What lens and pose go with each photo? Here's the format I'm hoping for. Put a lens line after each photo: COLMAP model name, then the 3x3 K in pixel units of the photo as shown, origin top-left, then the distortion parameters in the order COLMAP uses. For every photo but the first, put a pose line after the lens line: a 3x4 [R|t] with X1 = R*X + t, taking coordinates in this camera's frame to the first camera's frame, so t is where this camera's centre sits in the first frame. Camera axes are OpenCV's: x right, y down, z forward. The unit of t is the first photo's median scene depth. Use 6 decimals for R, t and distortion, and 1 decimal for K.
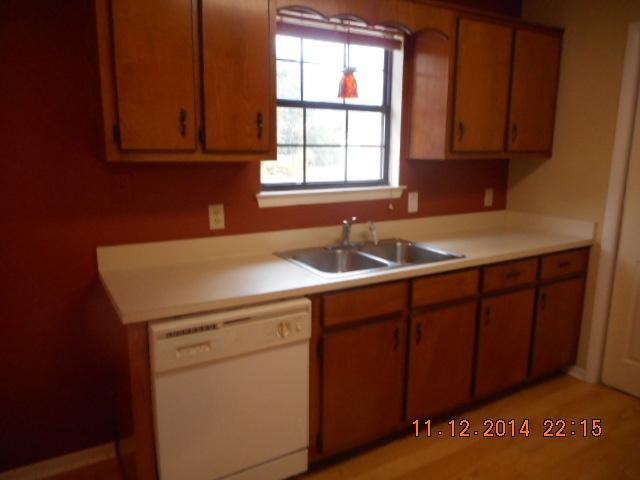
lens RADIAL K [[475.5, 0, 319.8], [0, 475.5, 241.3], [0, 0, 1]] dist [-0.009284, -0.002032]
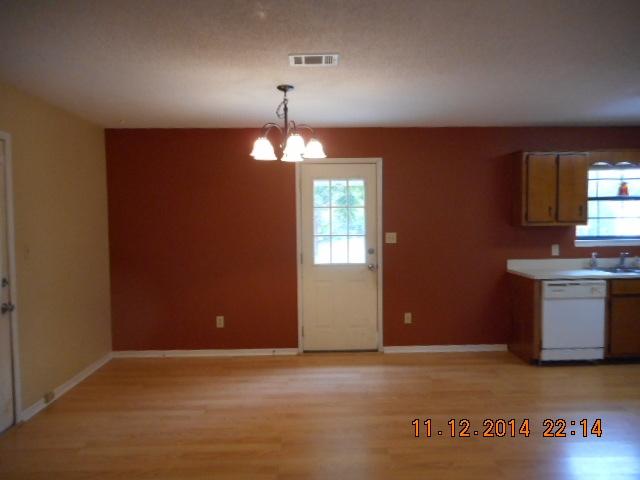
lens RADIAL K [[475.5, 0, 319.8], [0, 475.5, 241.3], [0, 0, 1]] dist [-0.009284, -0.002032]
pose [[0.872312, 0.003158, -0.488940, -0.093390], [-0.075484, 0.988861, -0.128284, 0.290542], [0.483088, 0.148811, 0.862833, -1.545099]]
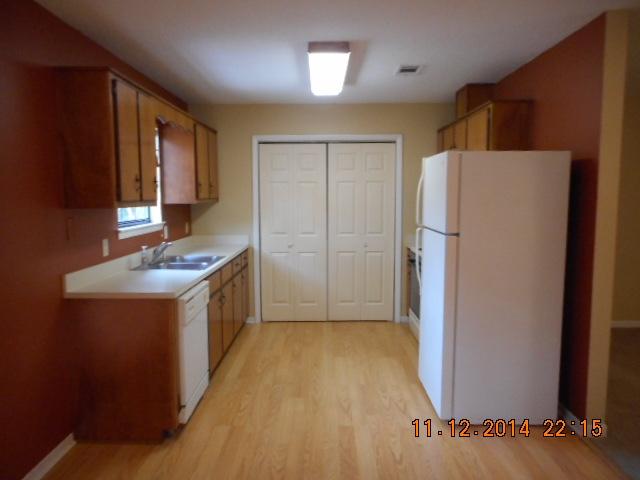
lens RADIAL K [[475.5, 0, 319.8], [0, 475.5, 241.3], [0, 0, 1]] dist [-0.009284, -0.002032]
pose [[0.512557, -0.091535, 0.853760, -1.122242], [0.177996, 0.984030, -0.001358, 0.046052], [-0.840001, 0.152662, 0.520665, -0.262663]]
